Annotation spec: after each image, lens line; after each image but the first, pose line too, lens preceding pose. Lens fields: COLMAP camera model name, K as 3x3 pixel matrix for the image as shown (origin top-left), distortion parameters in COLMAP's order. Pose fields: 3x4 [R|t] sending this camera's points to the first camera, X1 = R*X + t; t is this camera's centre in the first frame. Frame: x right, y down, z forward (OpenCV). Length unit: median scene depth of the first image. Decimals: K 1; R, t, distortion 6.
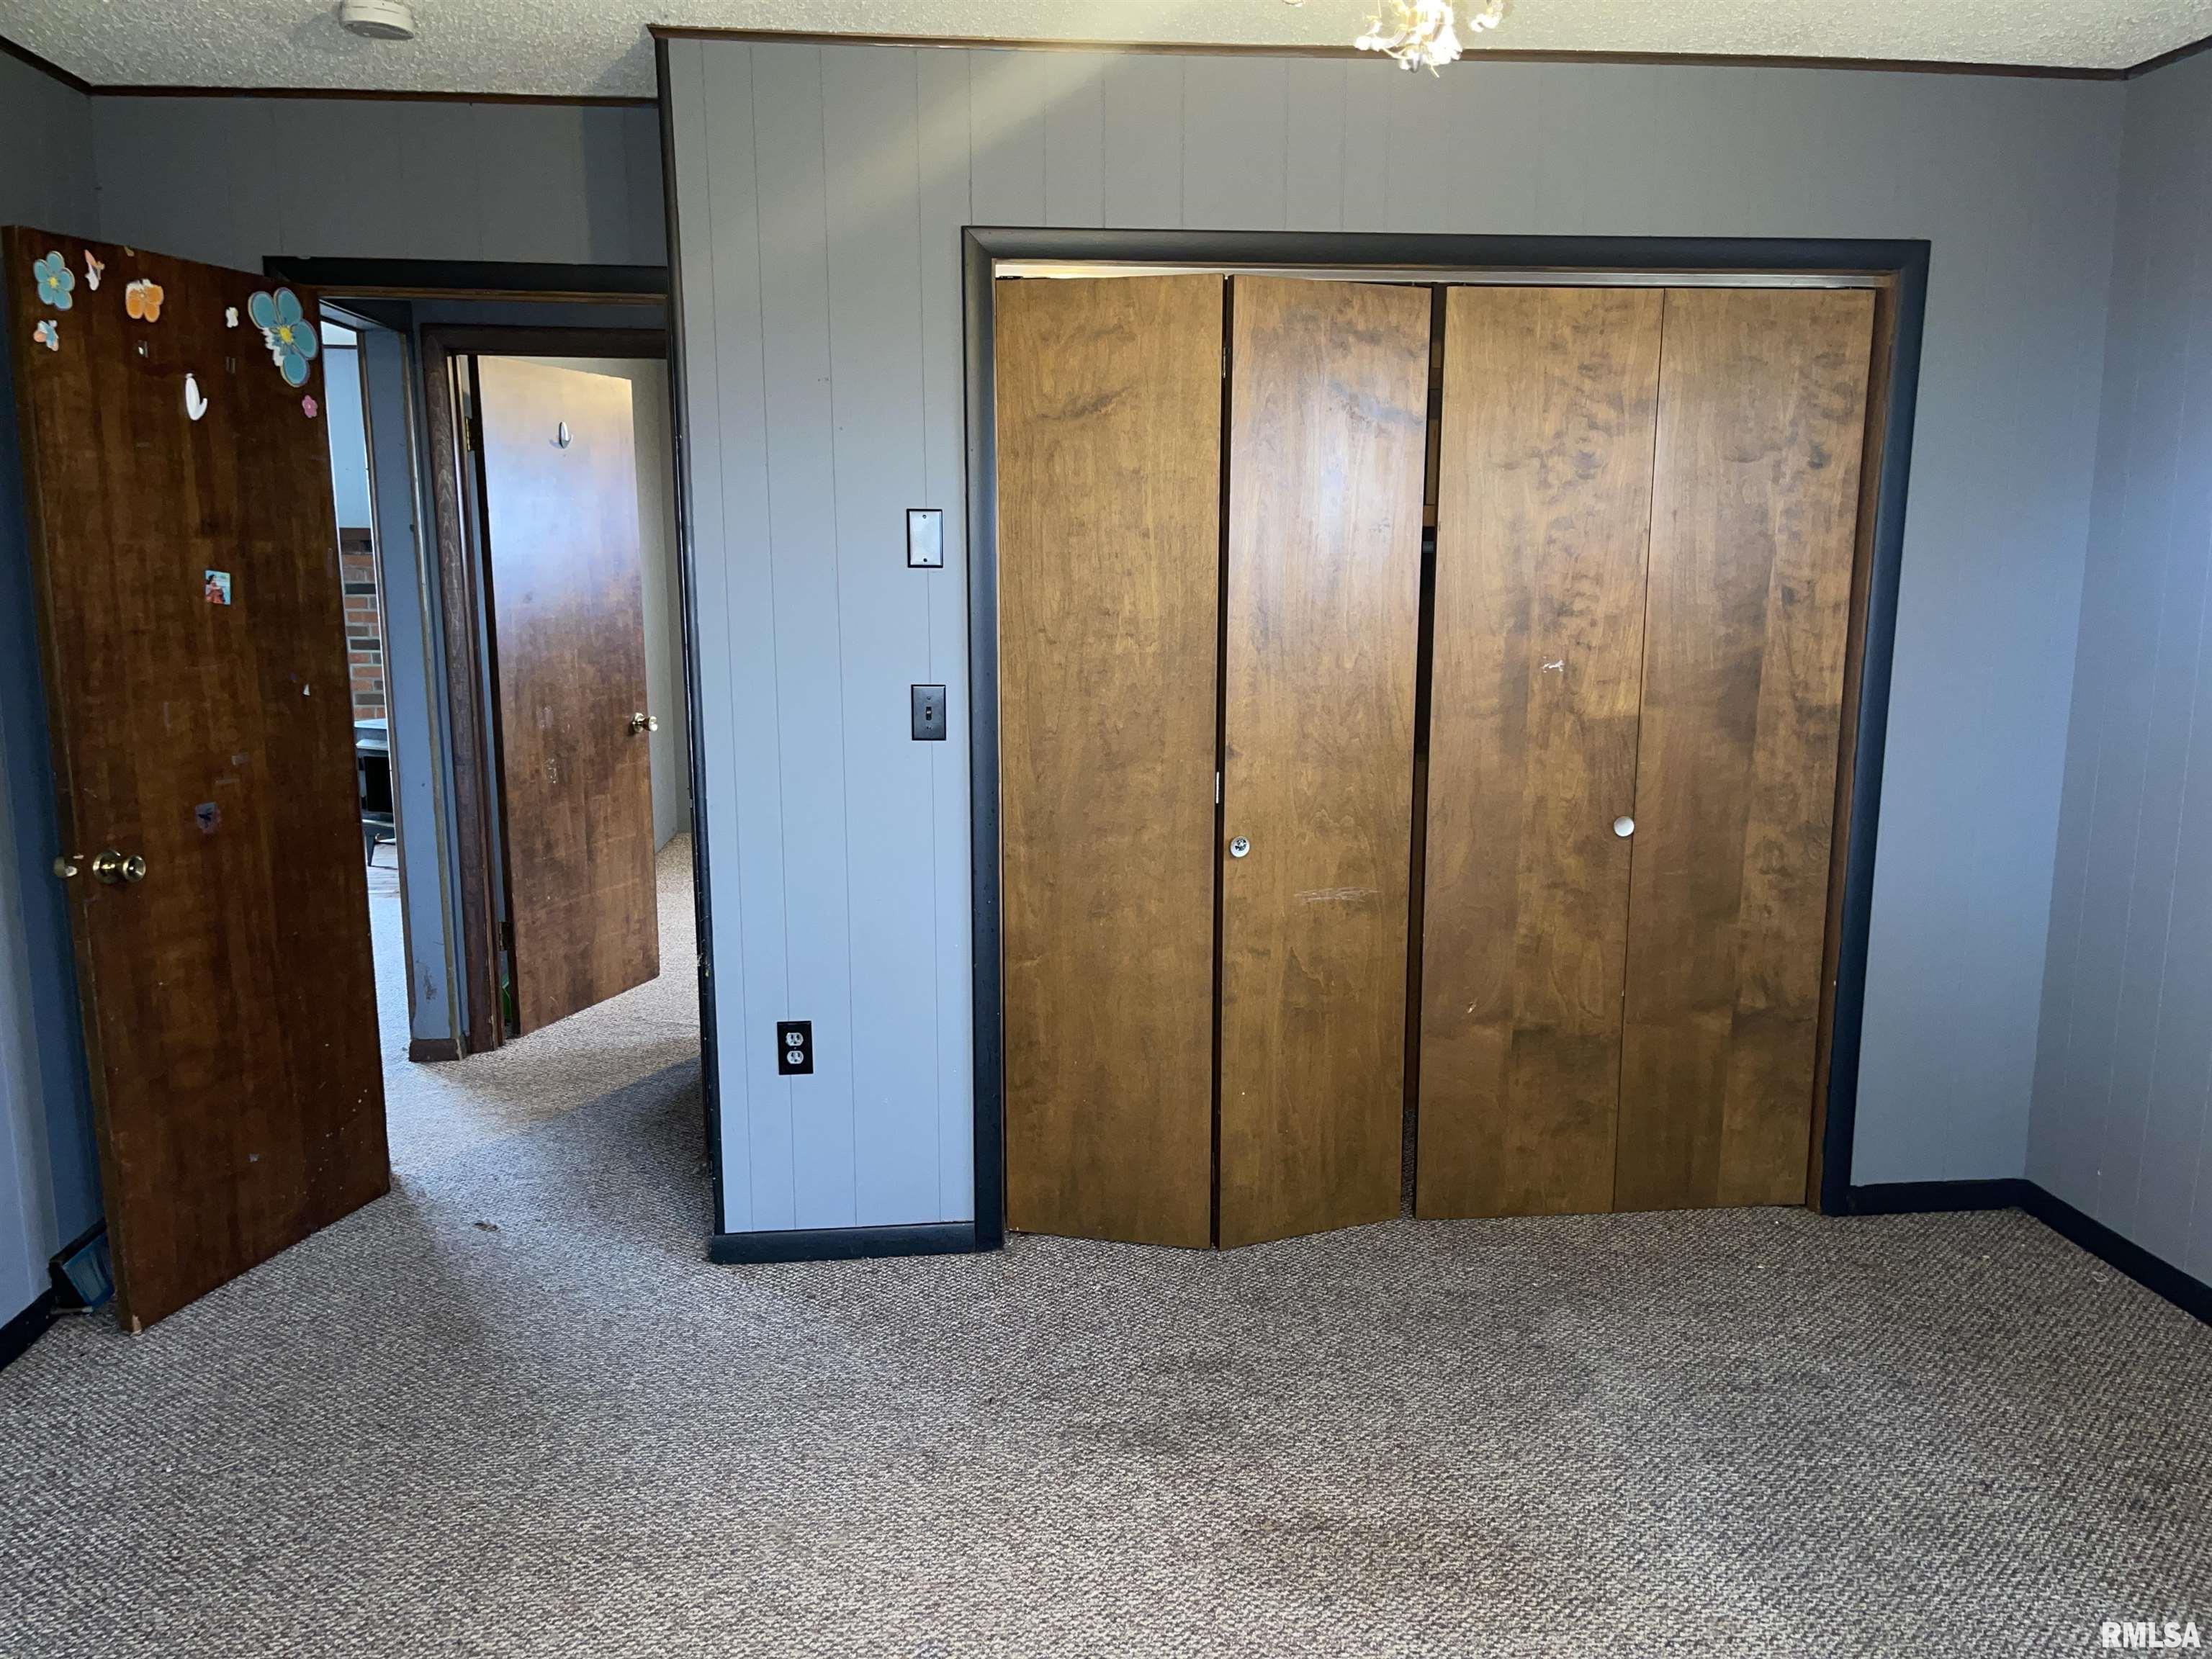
lens RADIAL K [[1631.9, 0, 1121.5], [0, 1631.9, 832.9], [0, 0, 1]] dist [0.093141, -0.157168]
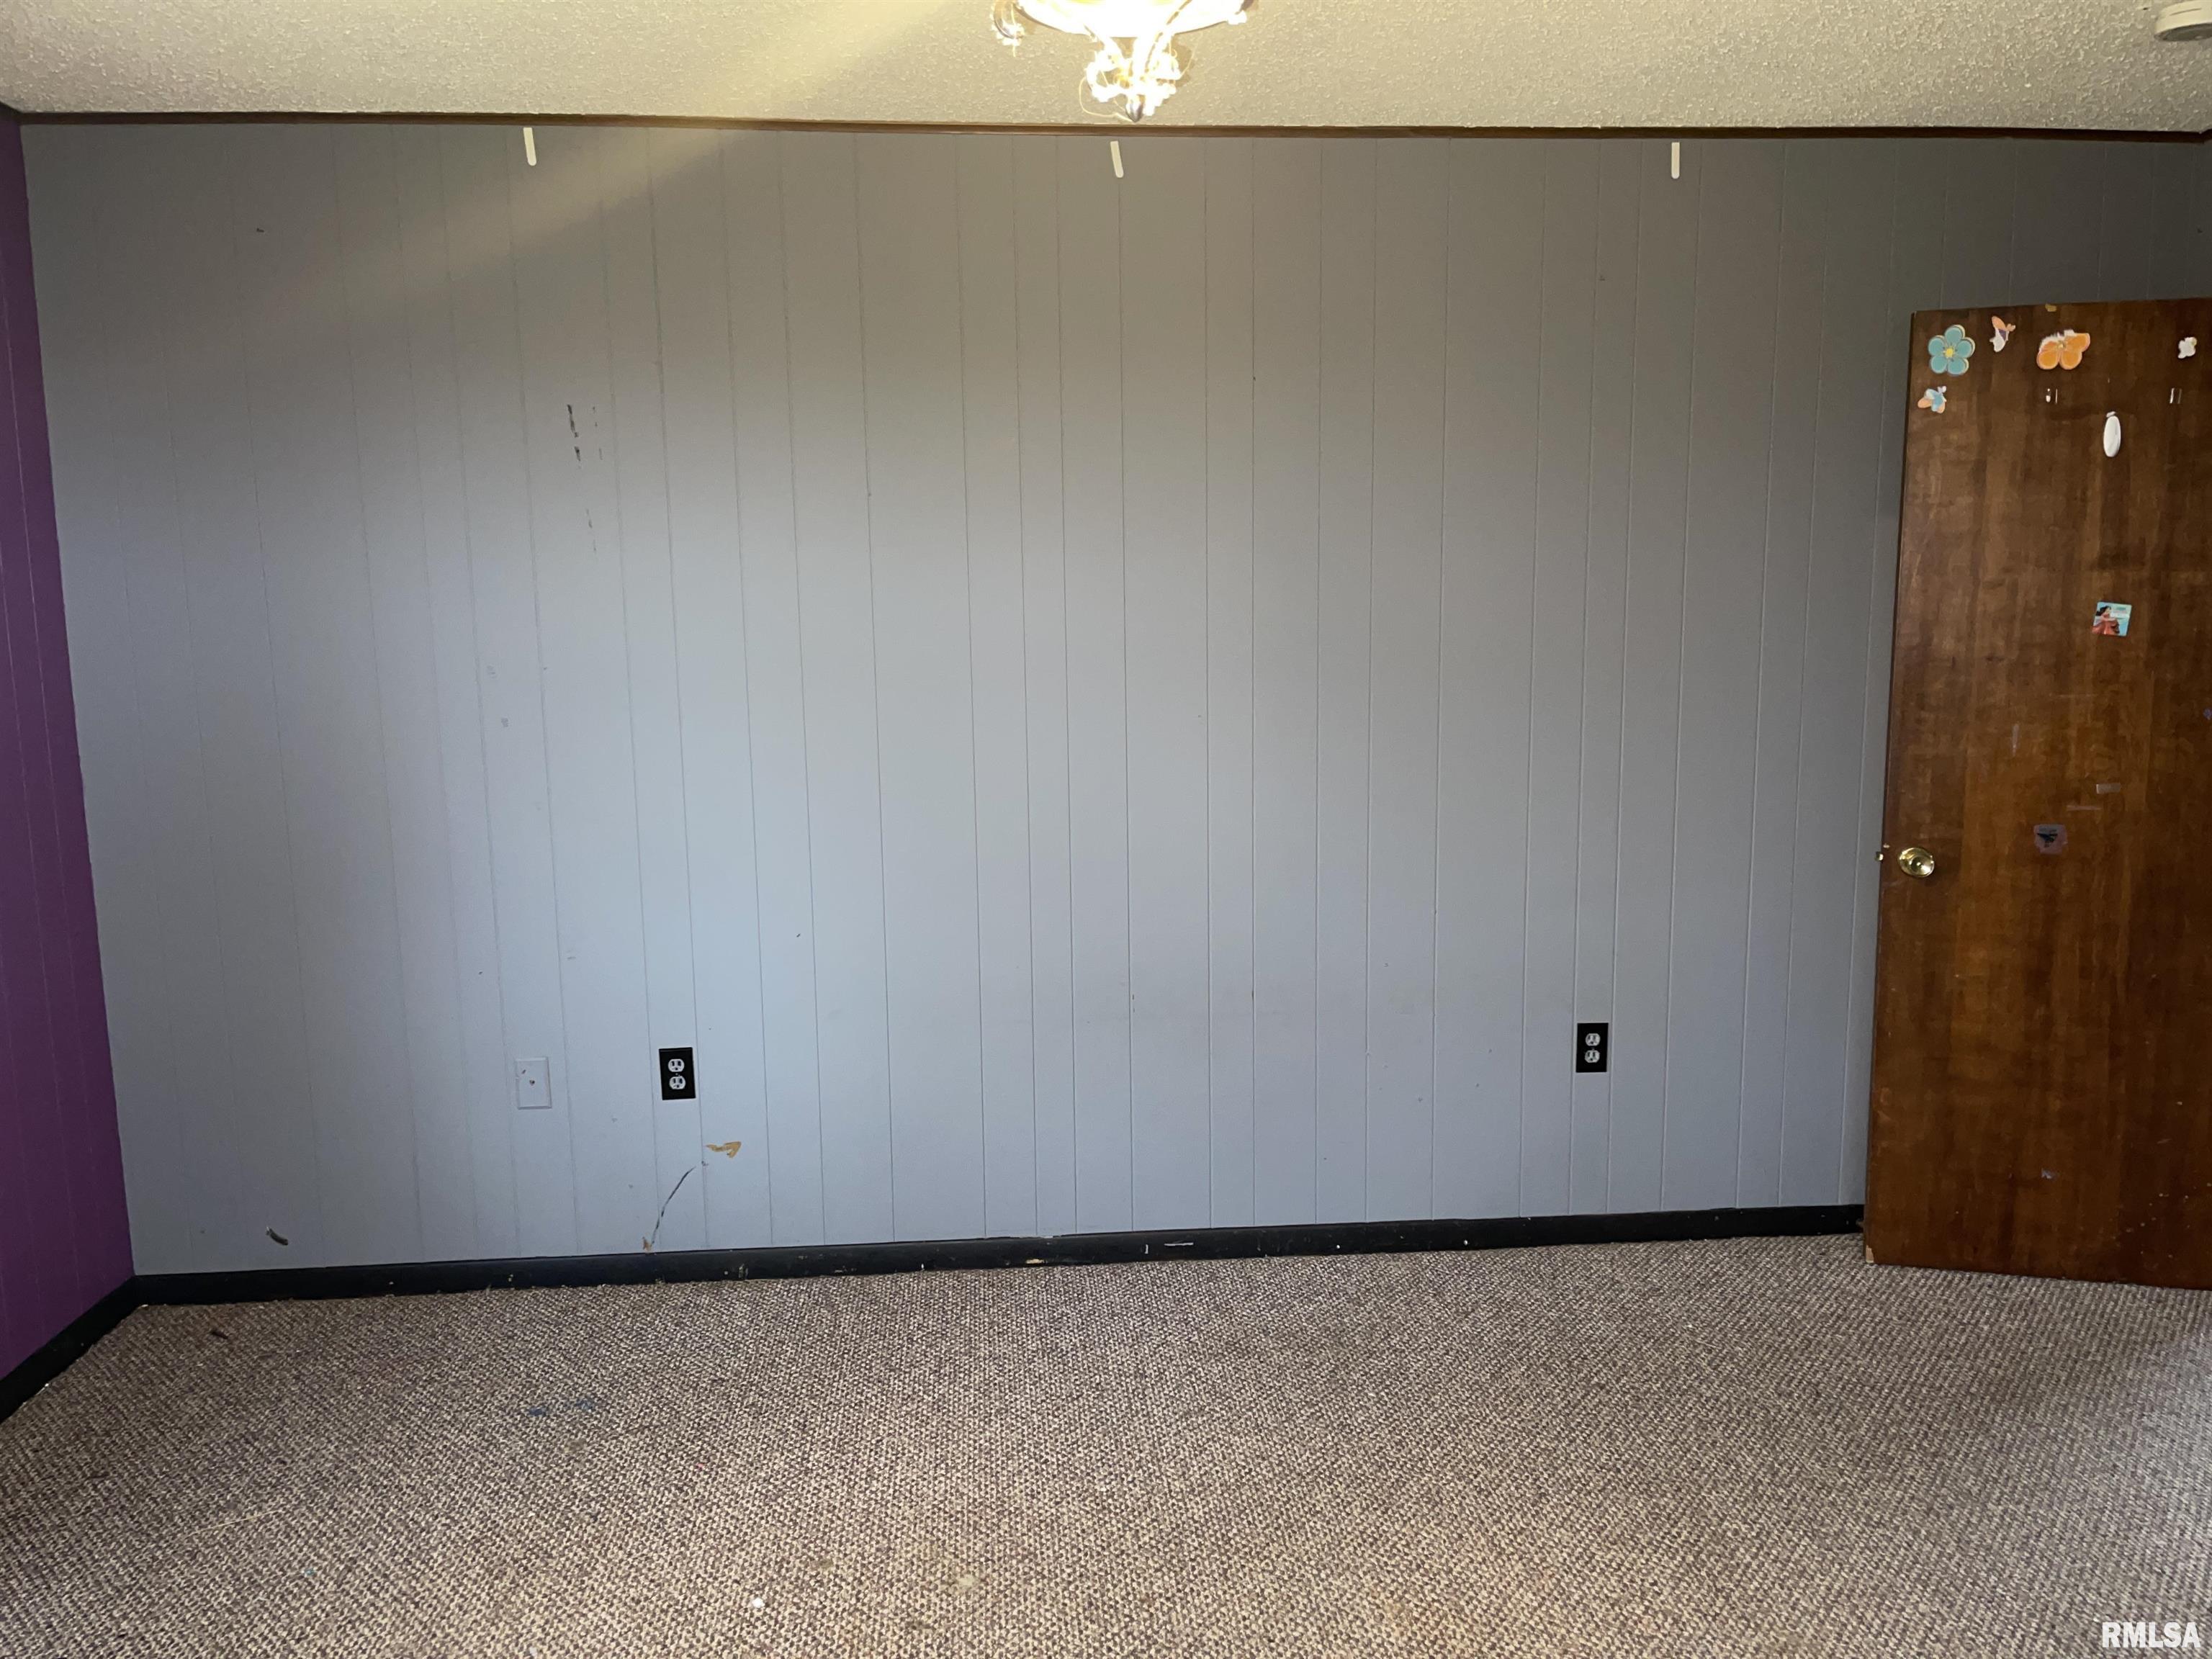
lens RADIAL K [[1631.9, 0, 1121.5], [0, 1631.9, 832.9], [0, 0, 1]] dist [0.093141, -0.157168]
pose [[-0.037795, 0.135749, -0.990022, 0.527588], [-0.149021, 0.978886, 0.139911, -0.074626], [0.988112, 0.152822, -0.016768, 0.457563]]
